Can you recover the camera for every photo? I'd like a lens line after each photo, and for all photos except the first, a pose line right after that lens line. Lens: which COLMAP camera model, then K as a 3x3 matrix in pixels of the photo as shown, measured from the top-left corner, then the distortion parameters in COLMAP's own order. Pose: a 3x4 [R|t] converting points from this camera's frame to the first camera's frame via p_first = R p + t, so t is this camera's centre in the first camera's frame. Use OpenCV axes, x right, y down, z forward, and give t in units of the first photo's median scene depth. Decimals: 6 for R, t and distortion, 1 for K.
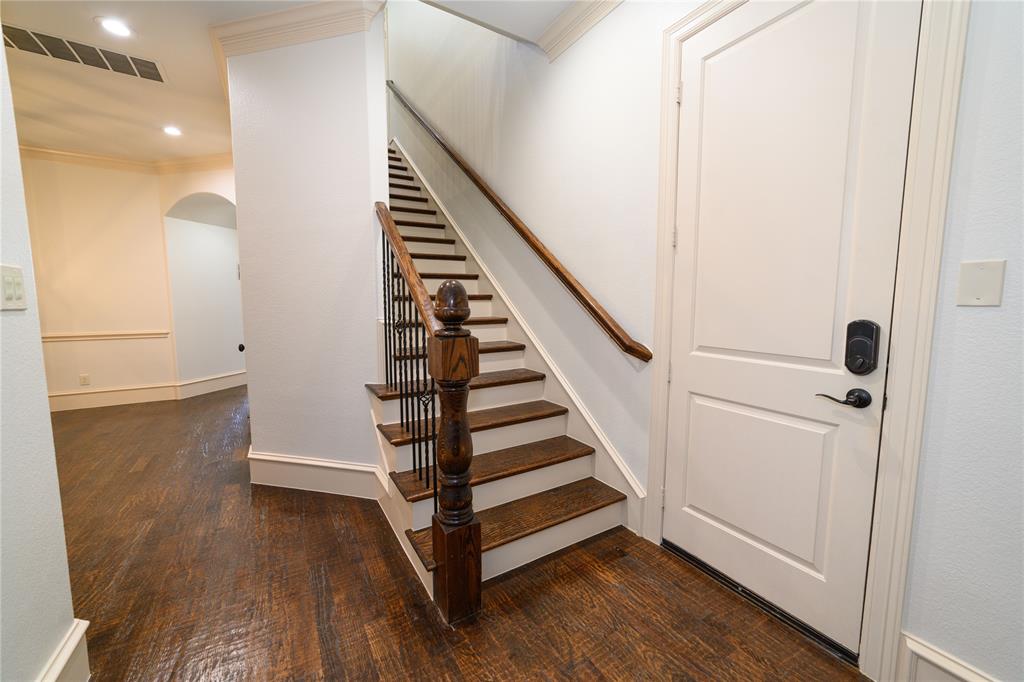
lens RADIAL K [[397.7, 0, 511.8], [0, 397.7, 341.4], [0, 0, 1]] dist [-0.003083, -0.000260]
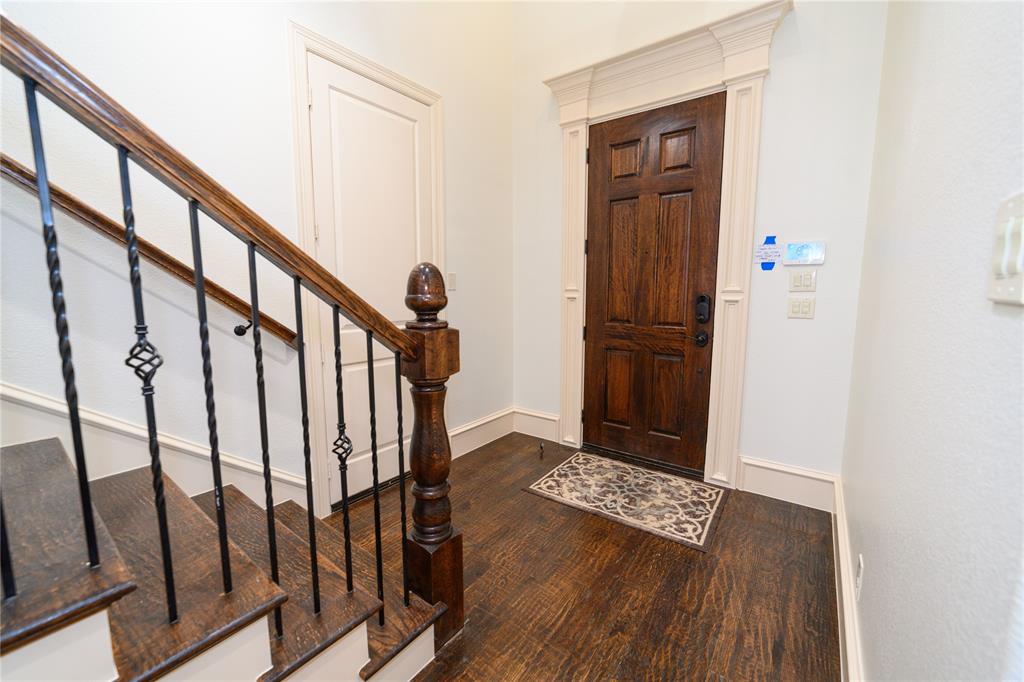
lens RADIAL K [[397.7, 0, 510.7], [0, 397.7, 338.3], [0, 0, 1]] dist [-0.003083, -0.000260]
pose [[-0.372925, -0.111862, 0.921094, -1.035010], [0.091354, 0.983456, 0.156422, -0.112645], [-0.923353, 0.142479, -0.356536, 1.168523]]
